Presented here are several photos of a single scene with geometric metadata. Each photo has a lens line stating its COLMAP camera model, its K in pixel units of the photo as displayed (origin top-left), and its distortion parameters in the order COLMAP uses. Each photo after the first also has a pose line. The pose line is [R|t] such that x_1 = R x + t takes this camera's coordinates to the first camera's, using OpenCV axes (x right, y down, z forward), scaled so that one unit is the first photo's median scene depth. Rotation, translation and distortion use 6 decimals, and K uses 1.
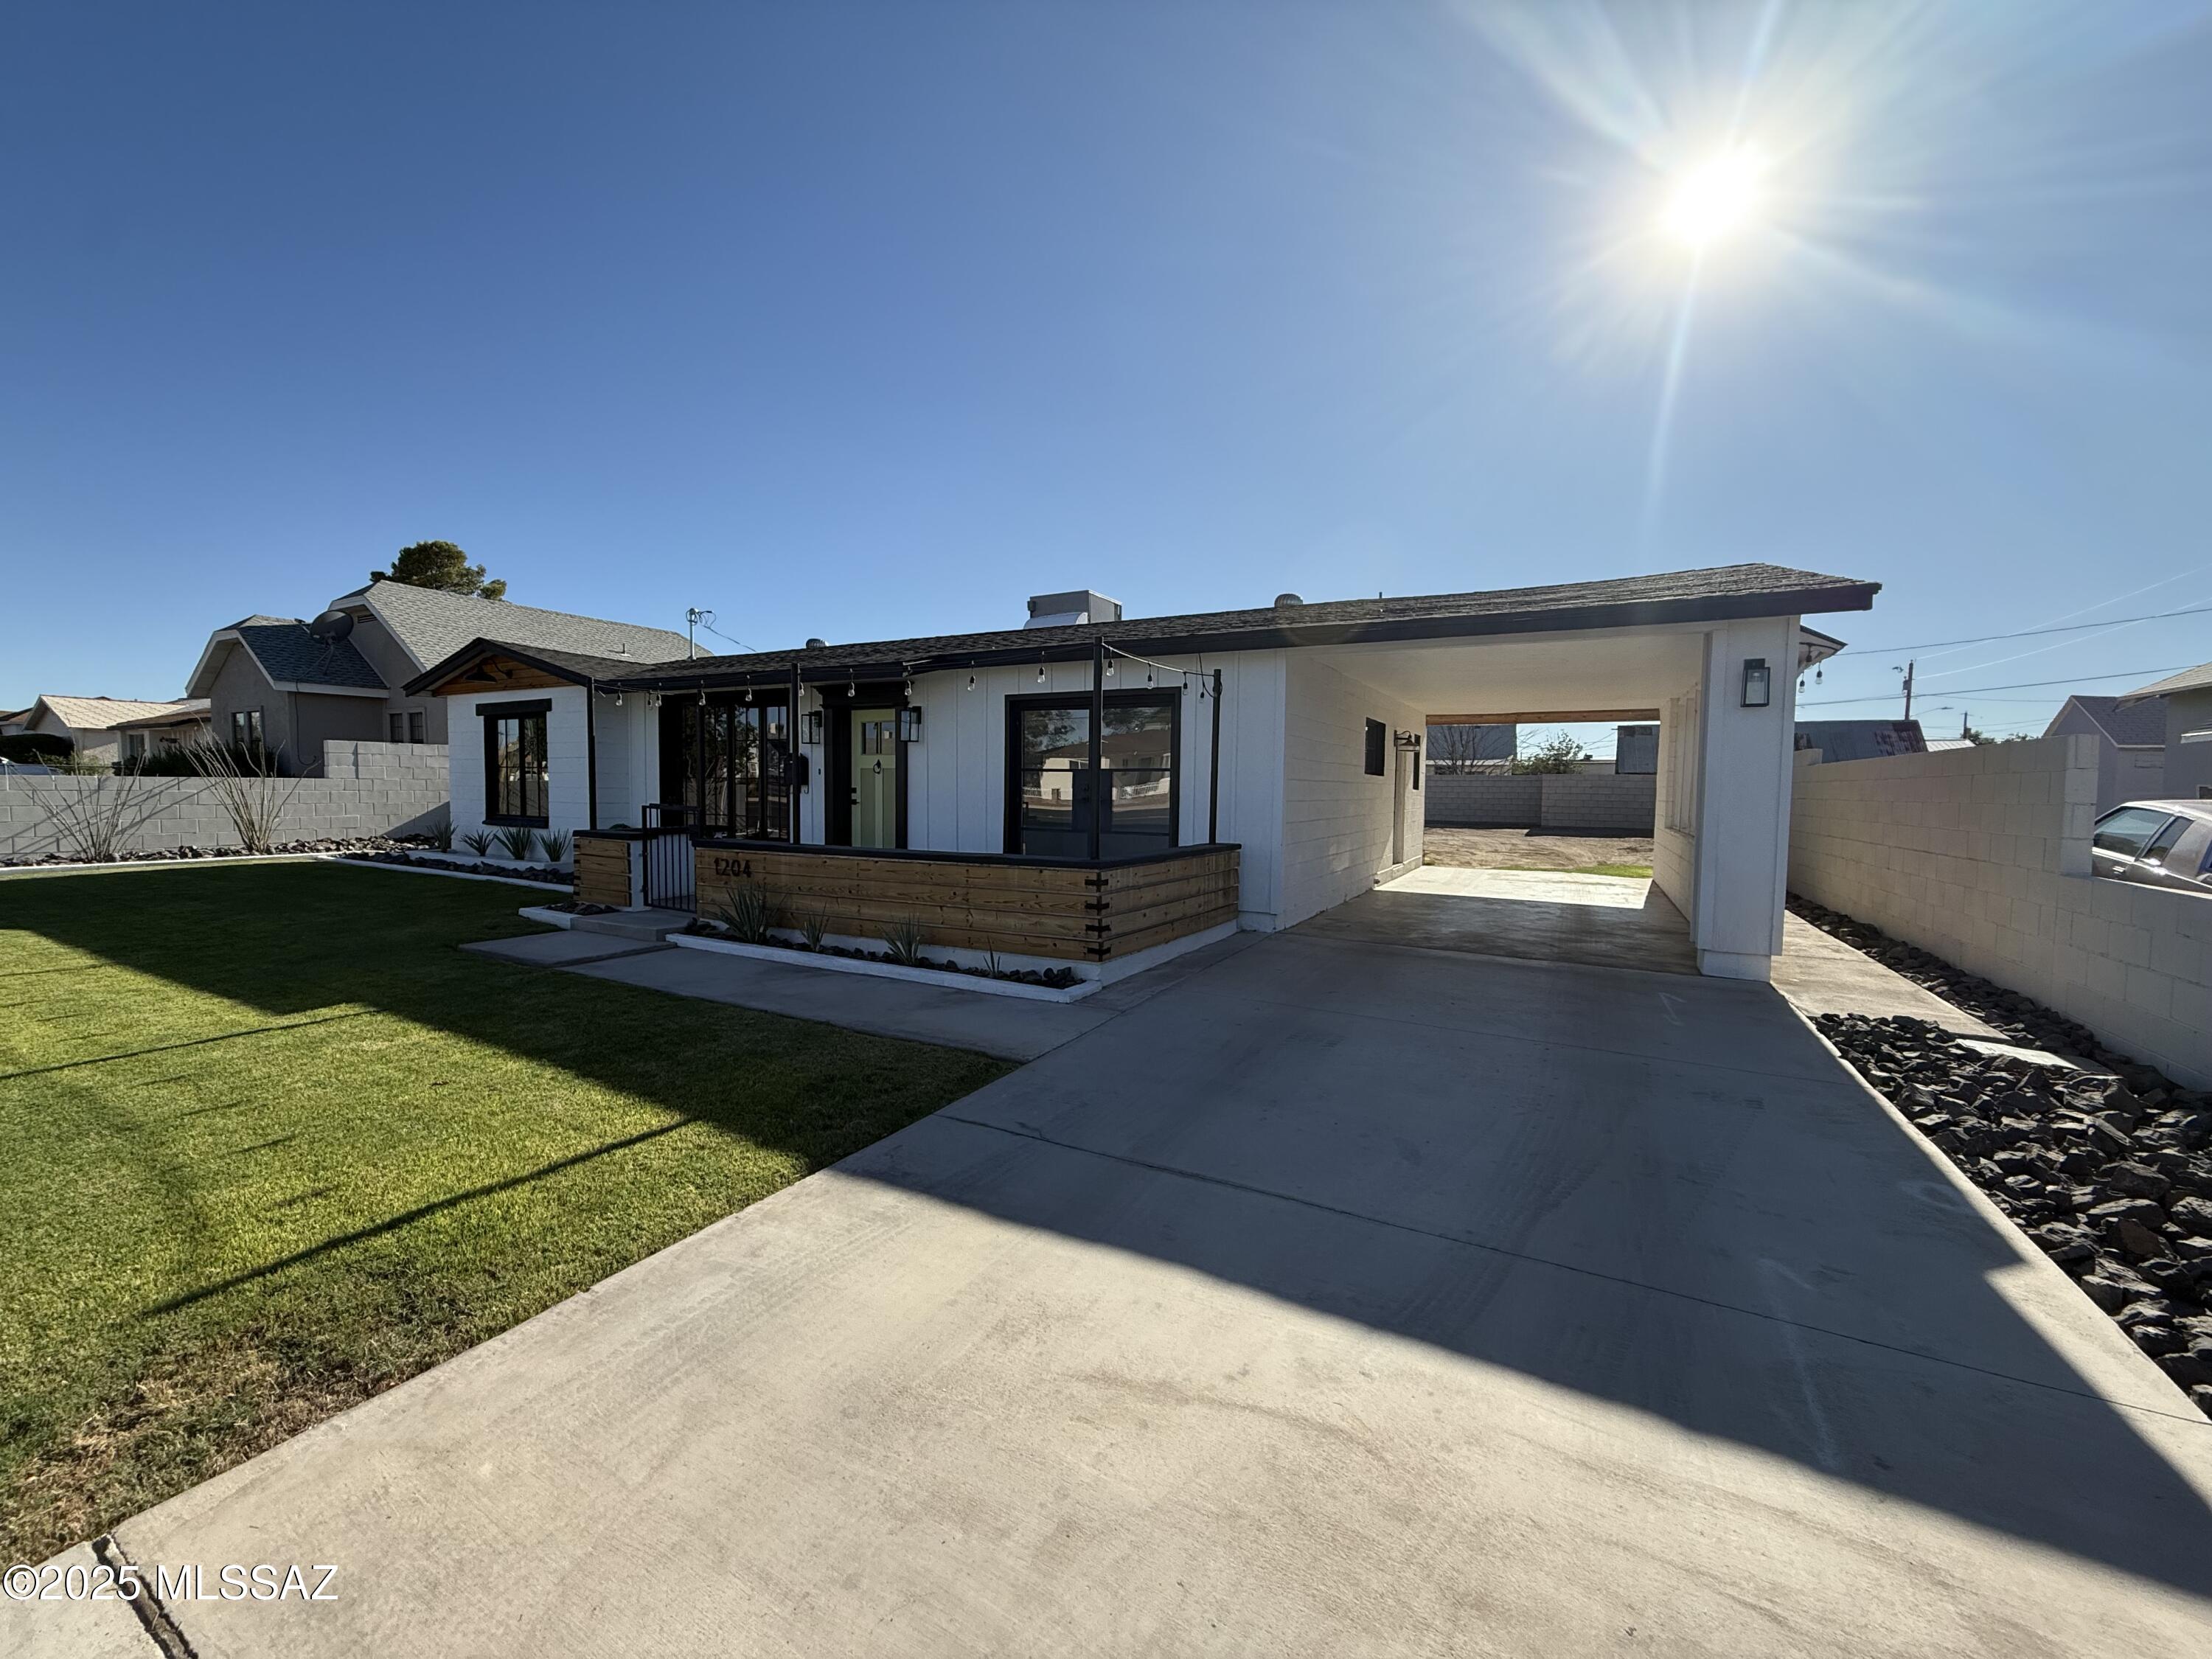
lens RADIAL K [[880.9, 0, 1103.2], [0, 880.9, 830.3], [0, 0, 1]] dist [-0.000341, -0.000097]
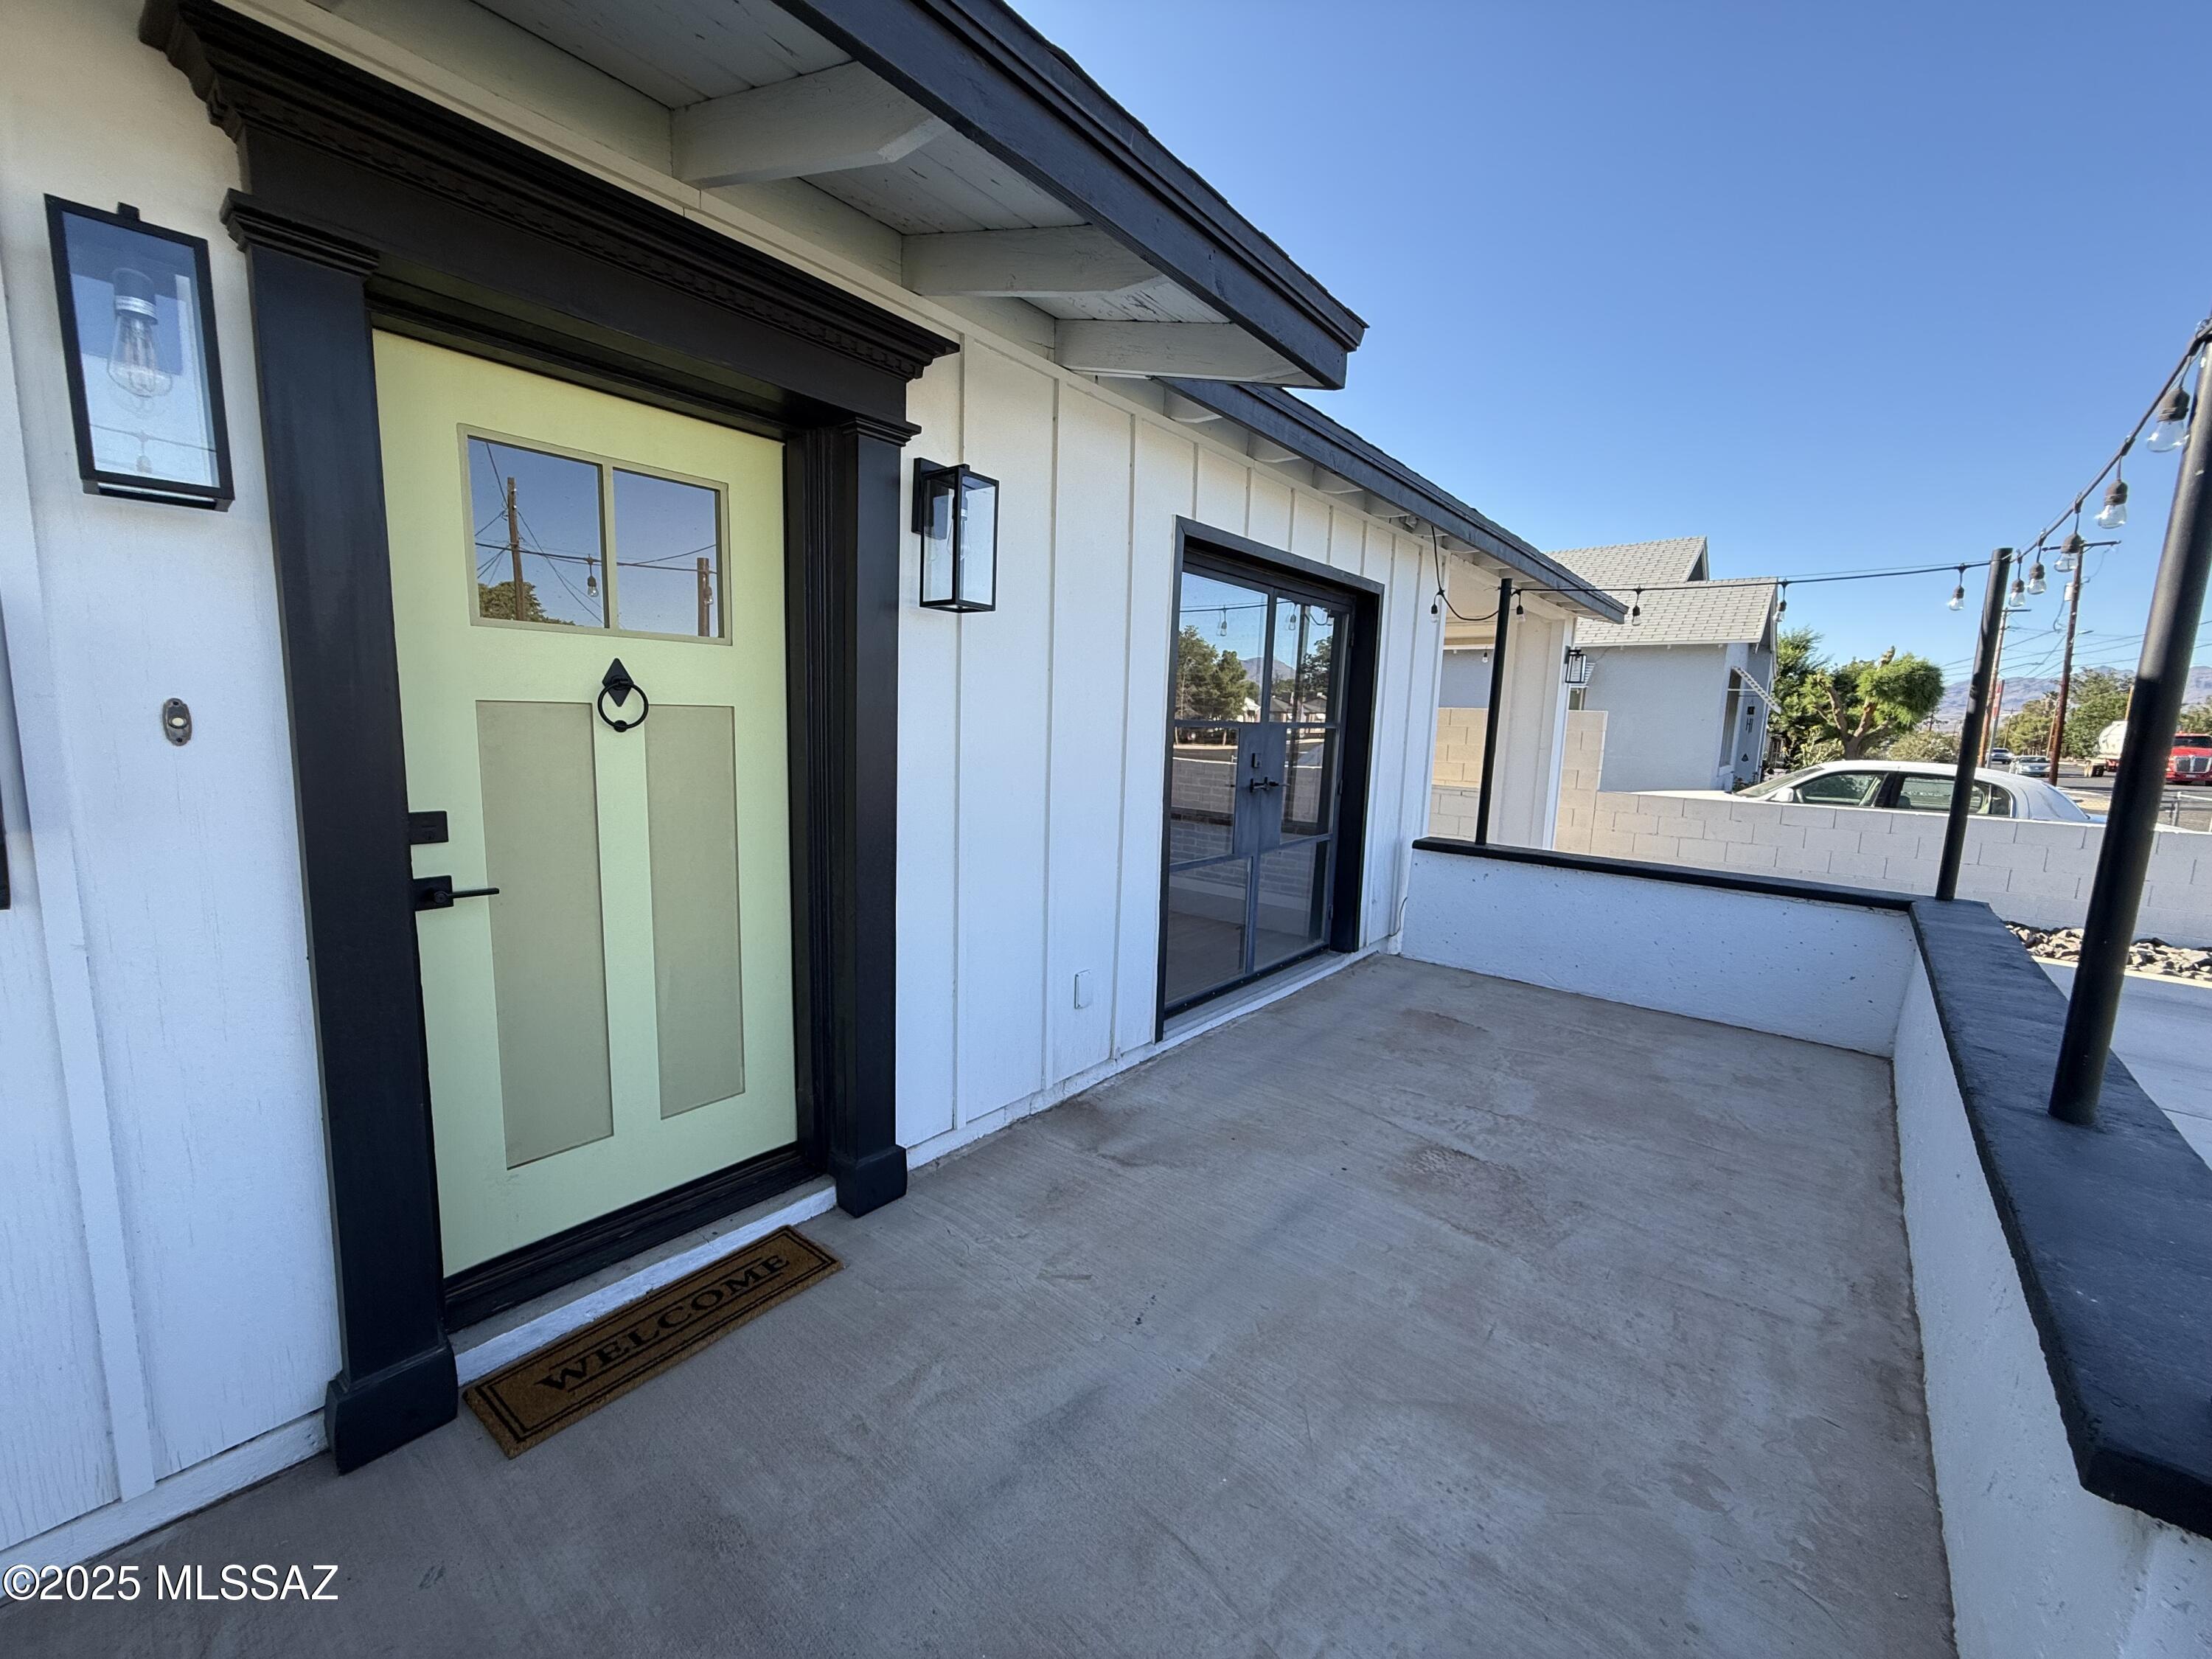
lens RADIAL K [[880.9, 0, 1097.6], [0, 880.9, 831.3], [0, 0, 1]] dist [-0.000341, -0.000097]
pose [[0.199446, -0.138226, 0.970111, -0.424926], [0.017488, 0.990345, 0.137514, -0.066105], [-0.979753, -0.010461, 0.199938, 0.840521]]
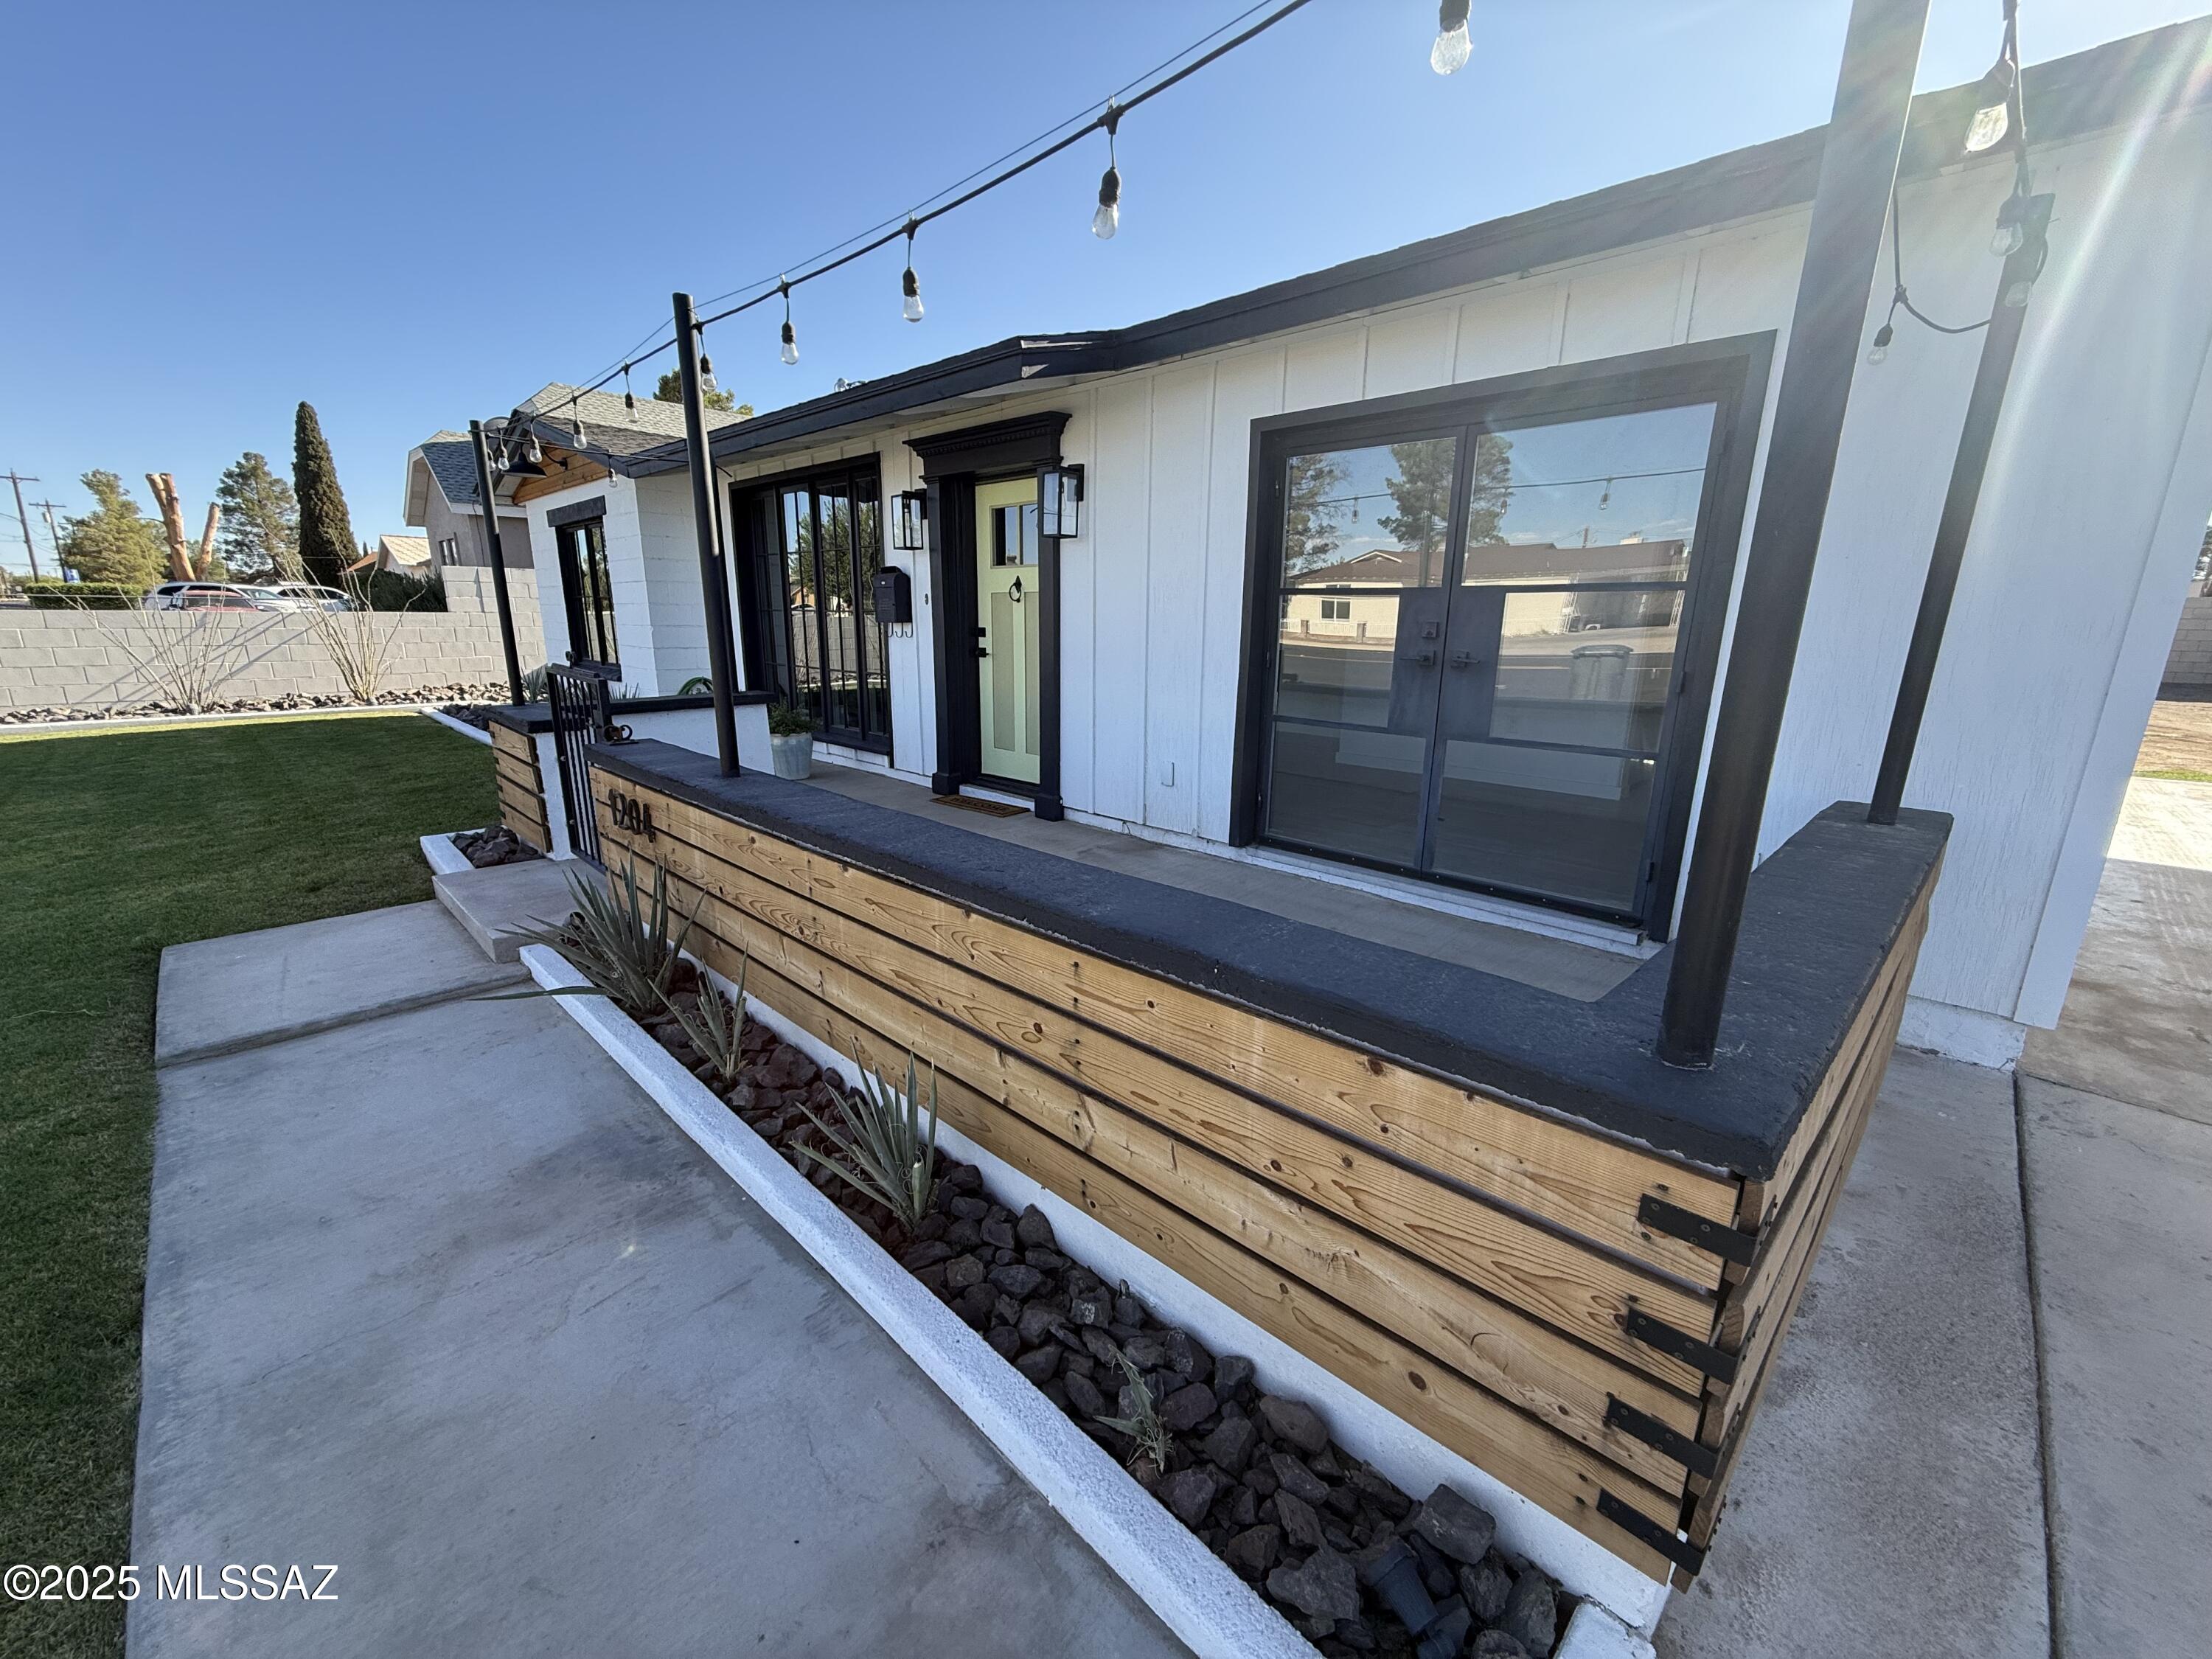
lens RADIAL K [[880.9, 0, 1101.7], [0, 880.9, 829.7], [0, 0, 1]] dist [-0.000341, -0.000097]
pose [[0.962257, 0.061250, -0.265161, -0.046733], [-0.010420, 0.981921, 0.189005, -0.028155], [0.271944, -0.179108, 0.945498, 0.453614]]
